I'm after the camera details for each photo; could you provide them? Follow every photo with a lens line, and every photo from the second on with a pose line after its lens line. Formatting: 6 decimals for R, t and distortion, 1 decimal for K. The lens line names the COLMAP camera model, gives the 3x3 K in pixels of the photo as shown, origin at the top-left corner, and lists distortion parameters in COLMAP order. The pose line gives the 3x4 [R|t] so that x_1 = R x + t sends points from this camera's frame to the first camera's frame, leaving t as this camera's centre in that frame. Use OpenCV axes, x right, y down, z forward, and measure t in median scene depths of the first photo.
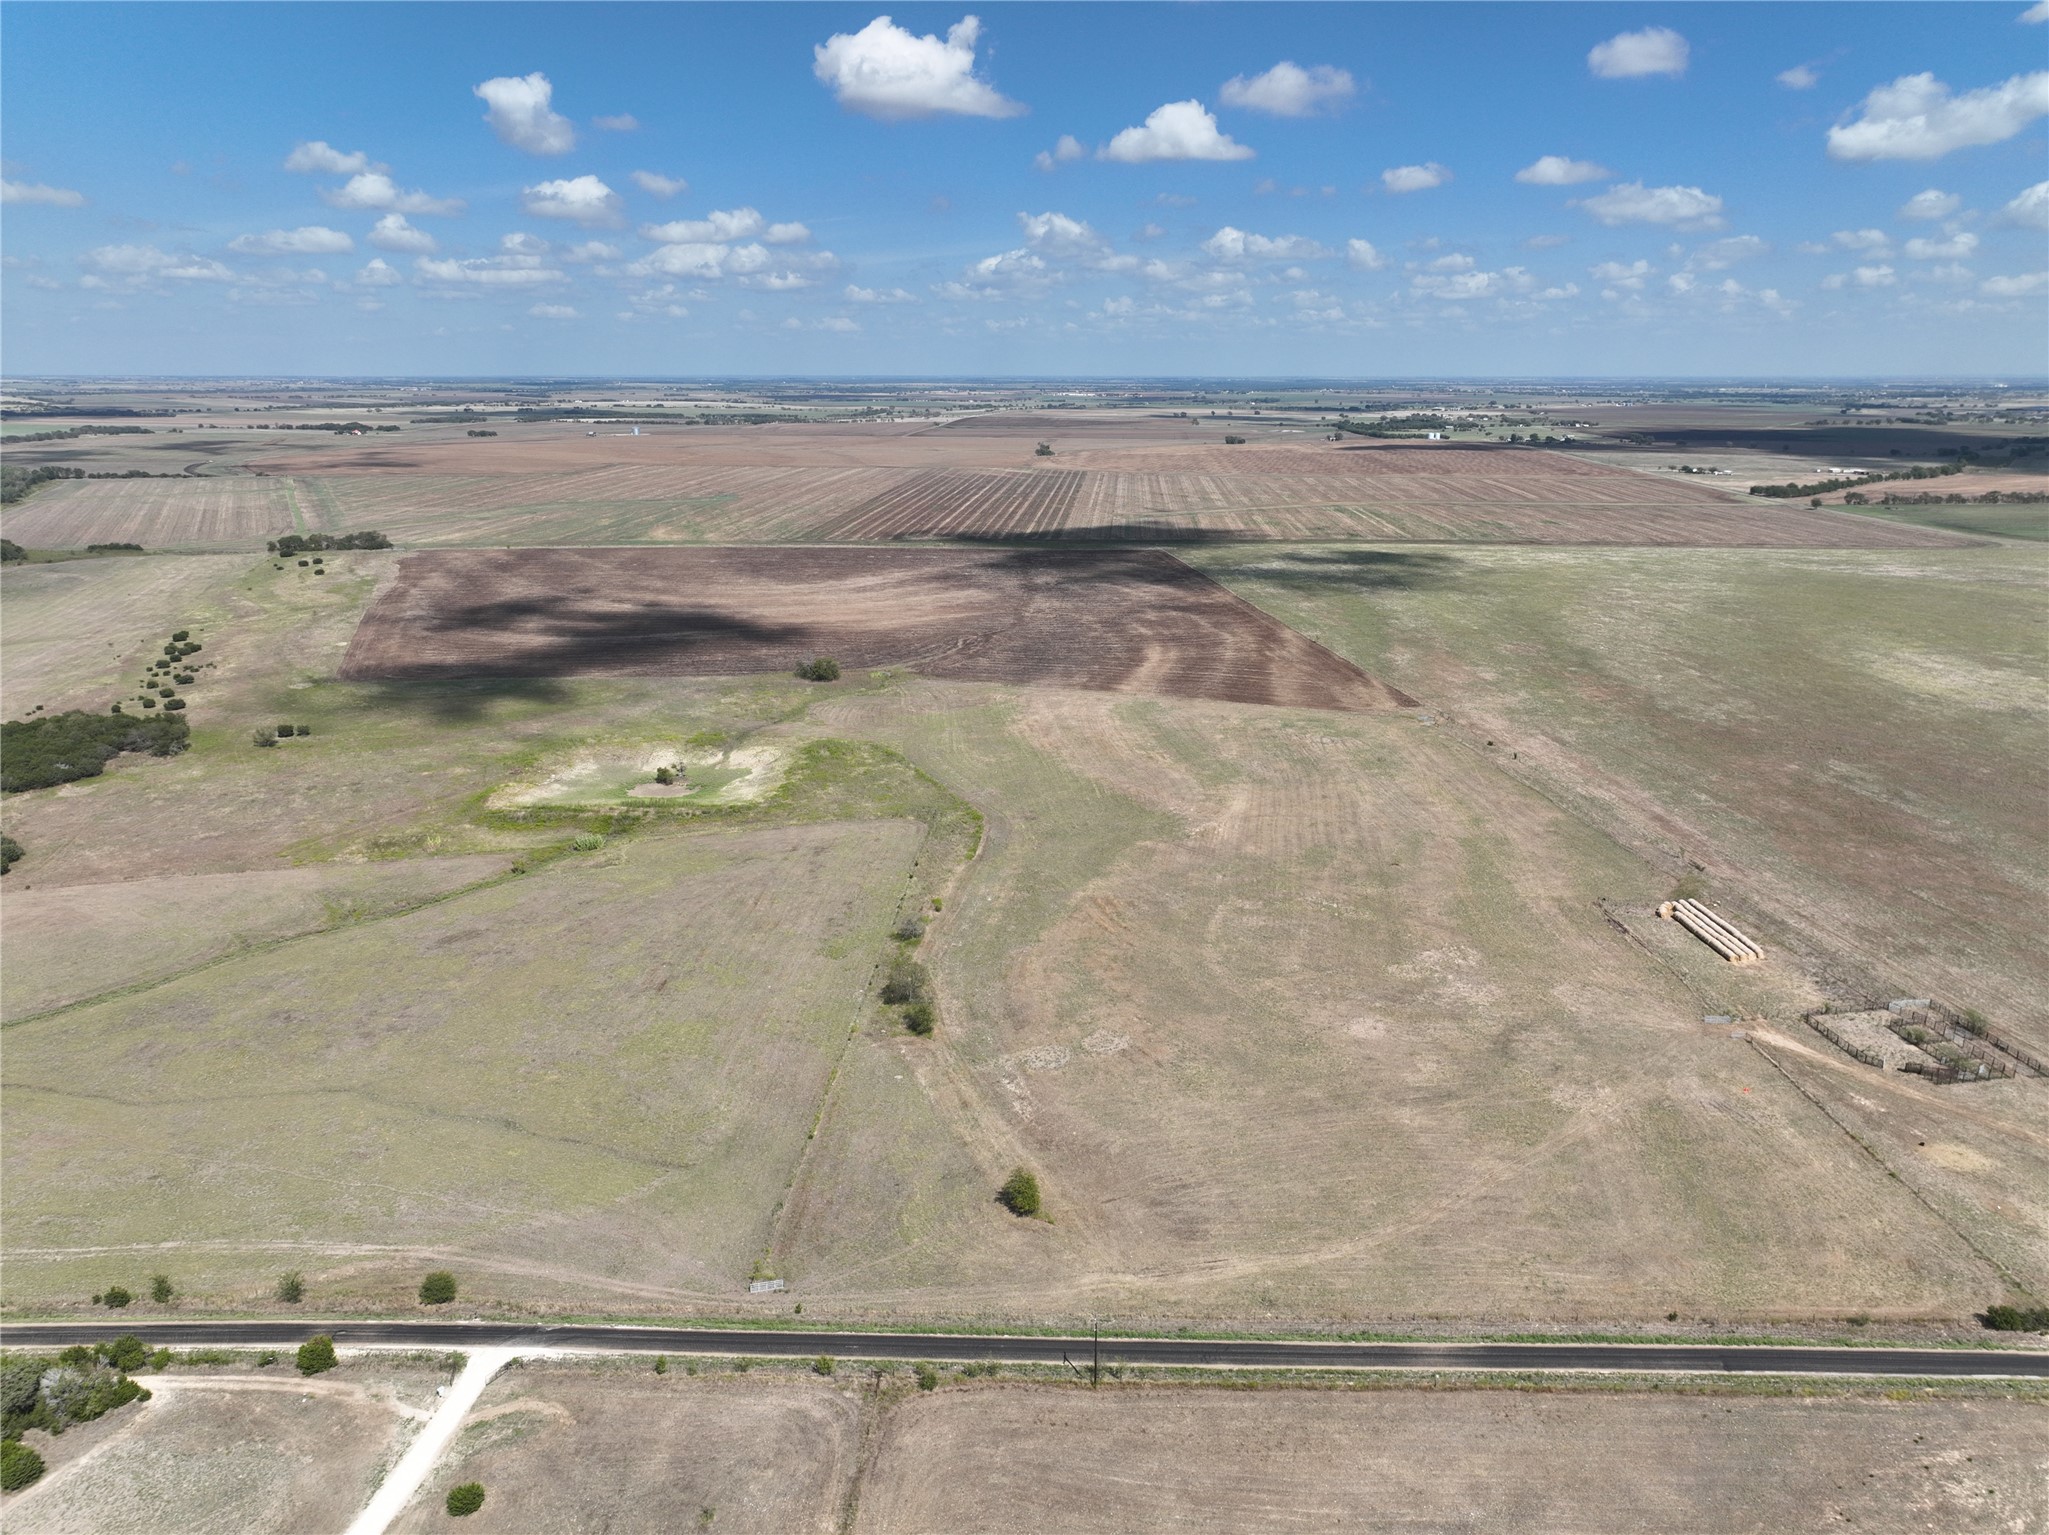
lens RADIAL K [[1443.0, 0, 1031.1], [0, 1443.0, 767.9], [0, 0, 1]] dist [-0.009006, 0.027793]
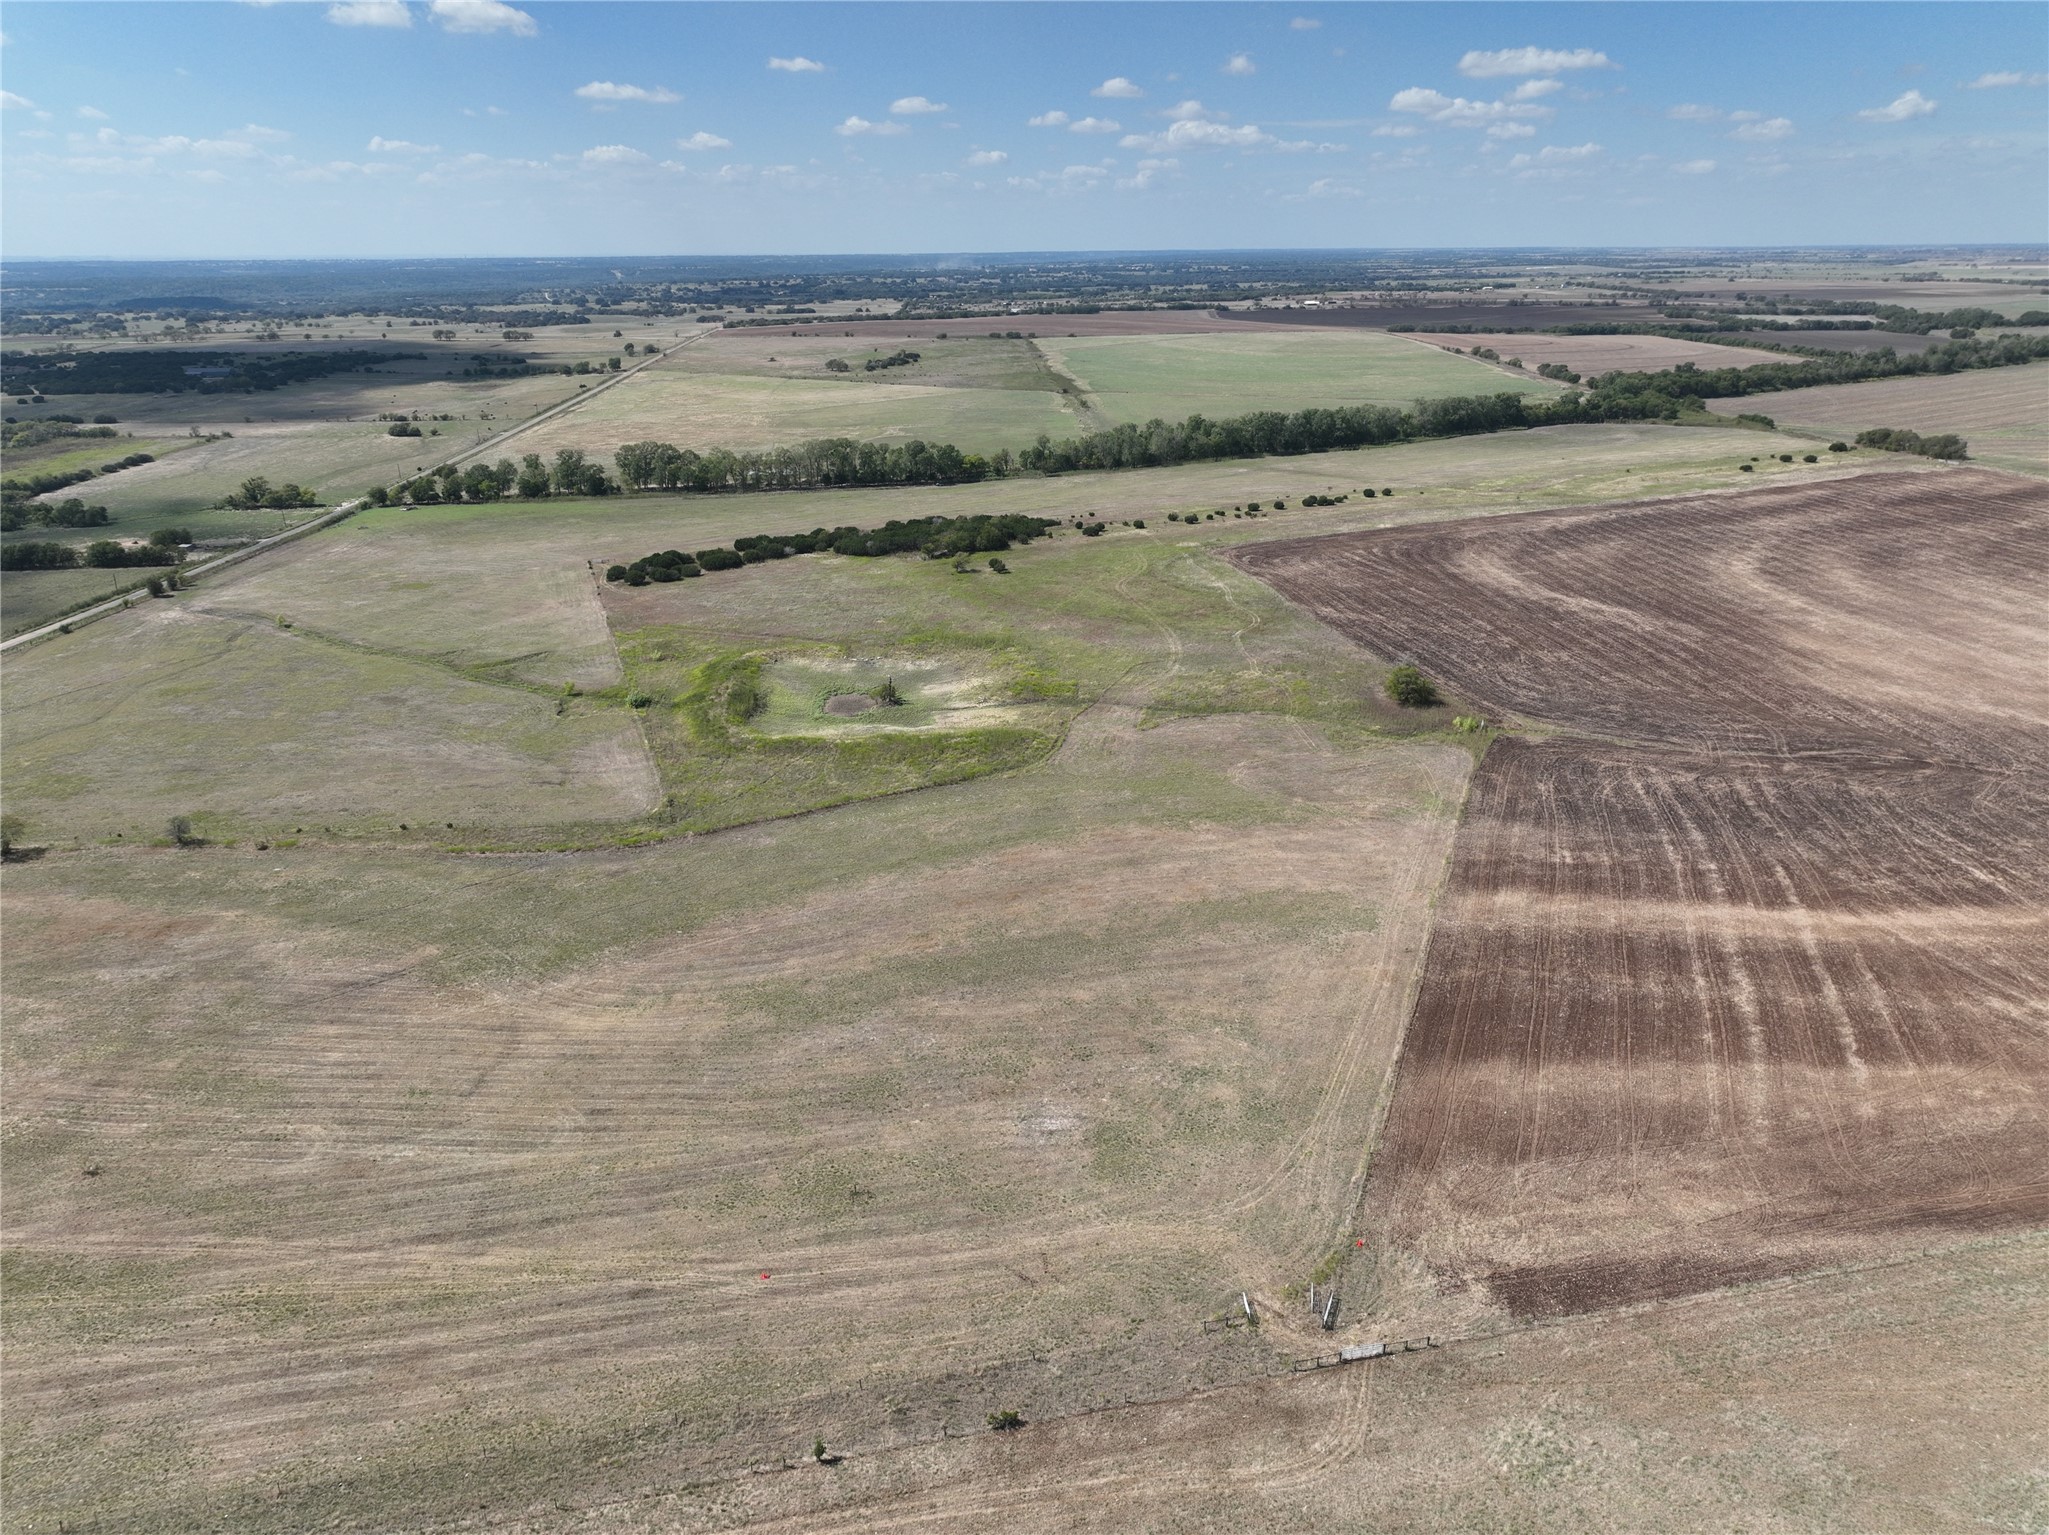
lens RADIAL K [[1441.3, 0, 1029.6], [0, 1441.3, 772.8], [0, 0, 1]] dist [-0.008763, 0.027076]
pose [[0.108910, 0.344209, -0.932555, 0.865884], [-0.262458, 0.914802, 0.307005, -0.363090], [0.958778, 0.211321, 0.189971, 1.456521]]
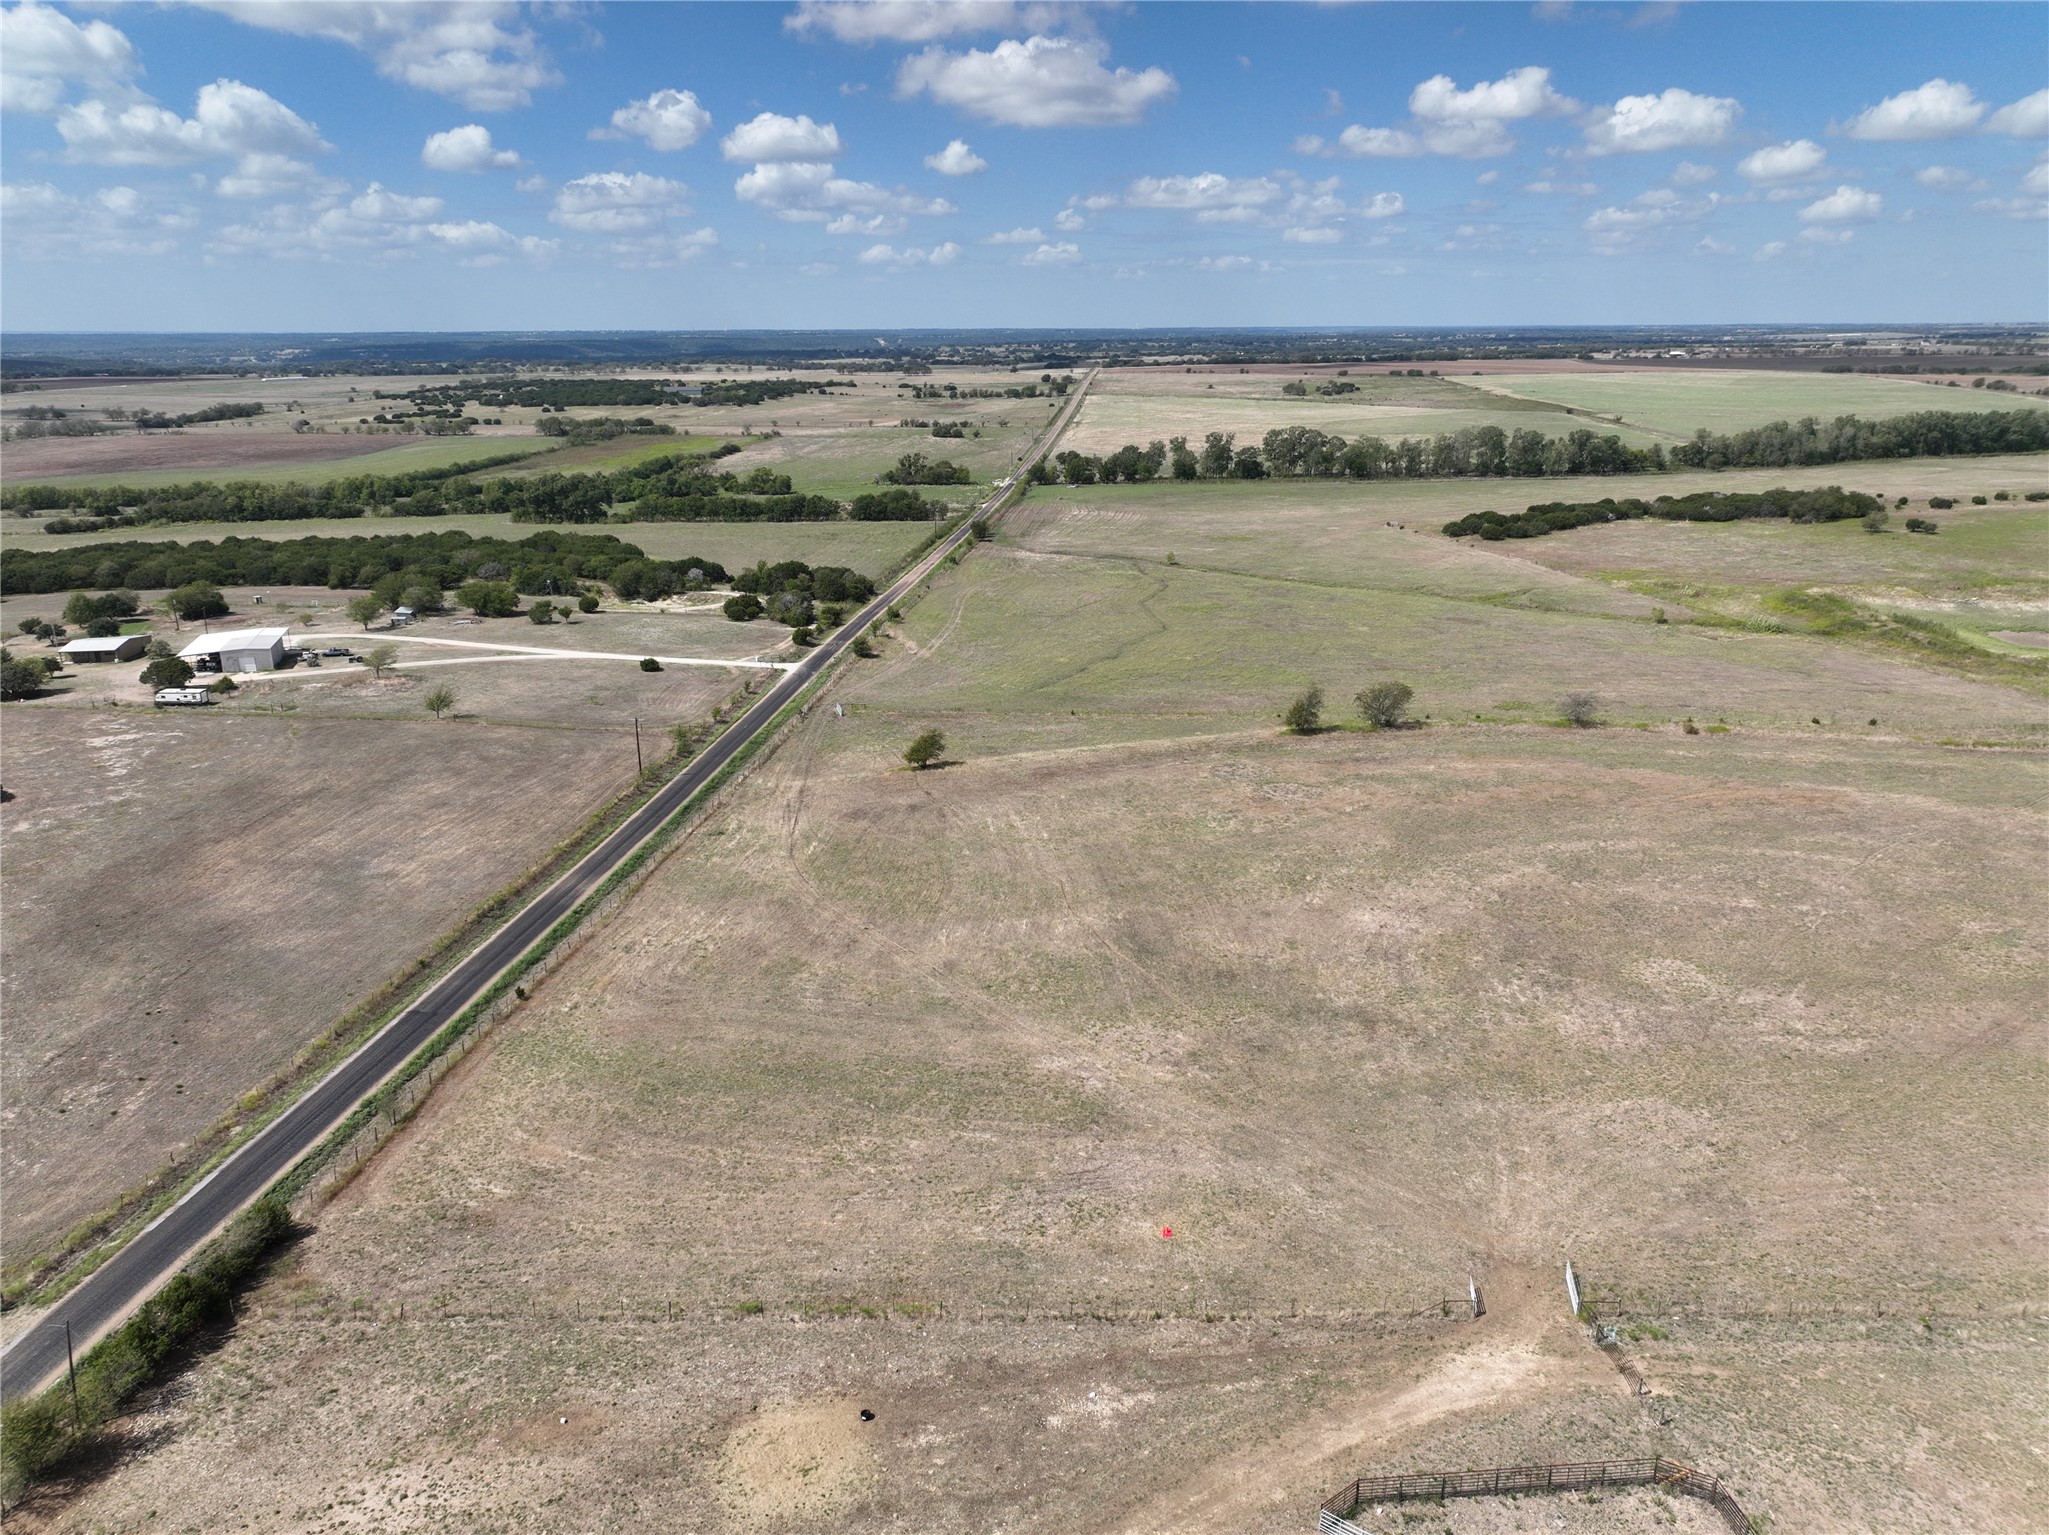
lens RADIAL K [[1440.6, 0, 1028.6], [0, 1440.6, 761.9], [0, 0, 1]] dist [0.004074, 0.003501]
pose [[-0.028638, 0.292992, -0.955686, 0.713980], [-0.265157, 0.919600, 0.289874, -0.006008], [0.963780, 0.261708, 0.051354, 0.763260]]
